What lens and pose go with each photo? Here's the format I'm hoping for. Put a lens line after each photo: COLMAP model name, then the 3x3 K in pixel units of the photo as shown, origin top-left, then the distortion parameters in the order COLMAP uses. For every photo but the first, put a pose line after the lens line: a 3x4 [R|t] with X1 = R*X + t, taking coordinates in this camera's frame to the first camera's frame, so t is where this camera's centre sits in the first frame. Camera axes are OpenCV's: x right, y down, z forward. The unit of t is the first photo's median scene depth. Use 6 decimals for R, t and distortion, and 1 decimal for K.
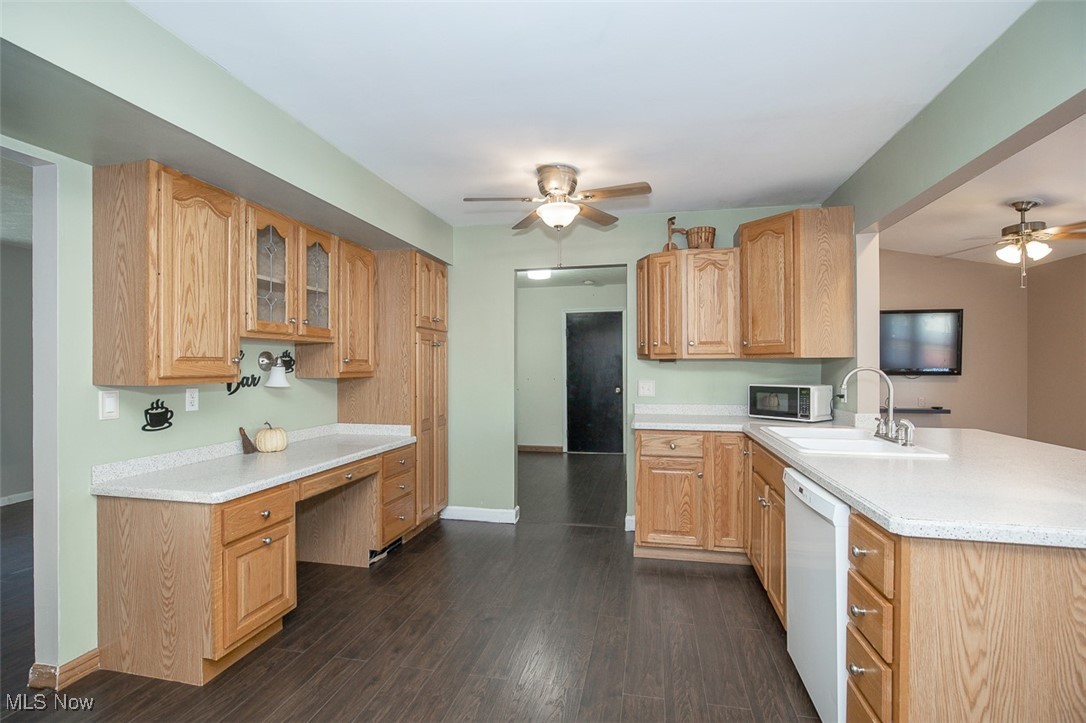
lens RADIAL K [[494.9, 0, 544.7], [0, 494.9, 367.5], [0, 0, 1]] dist [-0.009203, 0.002329]
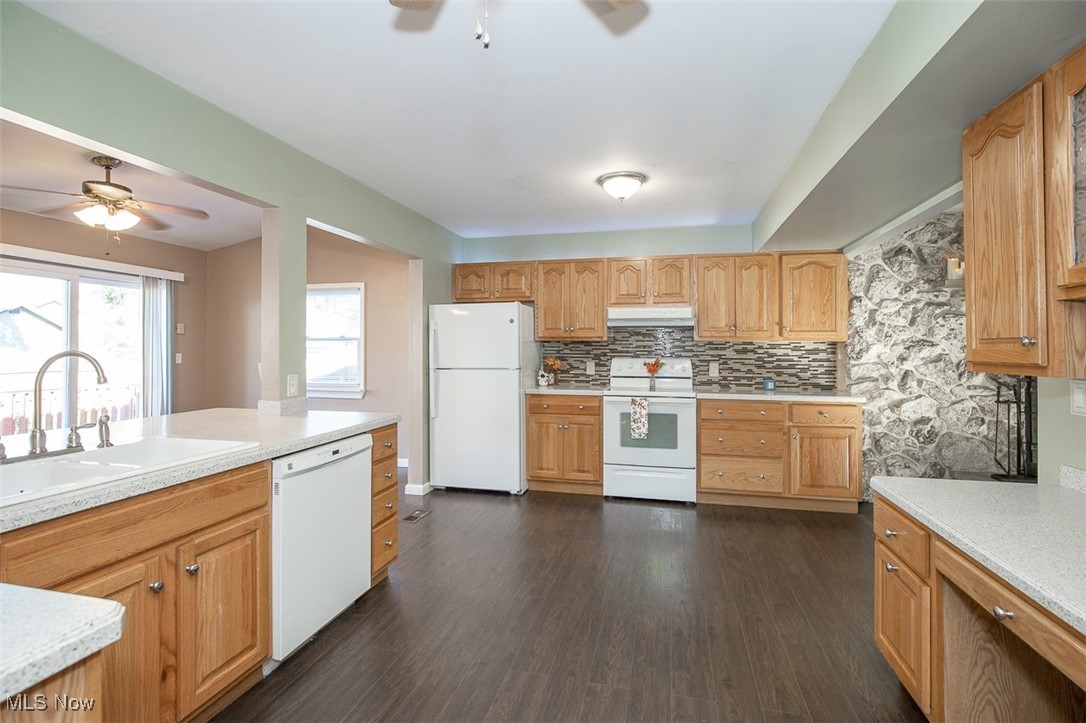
lens RADIAL K [[494.9, 0, 538.8], [0, 494.9, 343.0], [0, 0, 1]] dist [-0.009203, 0.002329]
pose [[-0.999017, 0.000027, 0.044322, -0.016631], [-0.000390, 0.999956, -0.009383, -0.004470], [-0.044320, -0.009391, -0.998973, 1.226207]]
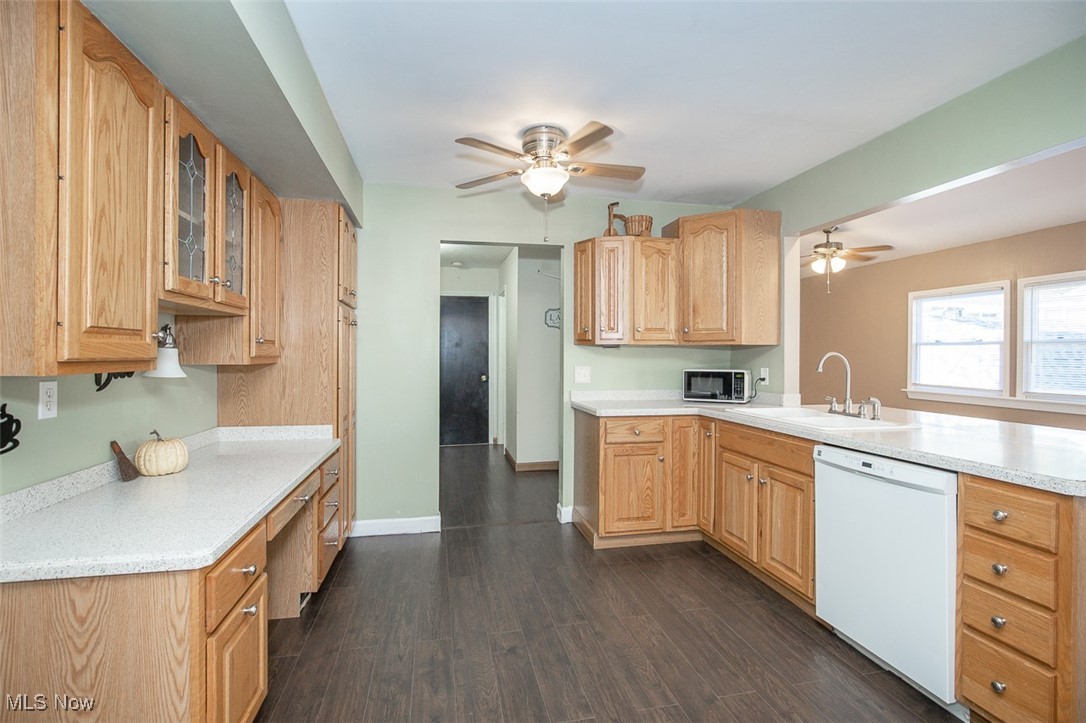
lens RADIAL K [[494.9, 0, 538.2], [0, 494.9, 357.3], [0, 0, 1]] dist [-0.009203, 0.002329]
pose [[0.917757, 0.002823, 0.397134, -0.317299], [-0.003545, 0.999993, 0.001083, 0.008149], [-0.397128, -0.002402, 0.917760, 0.166511]]
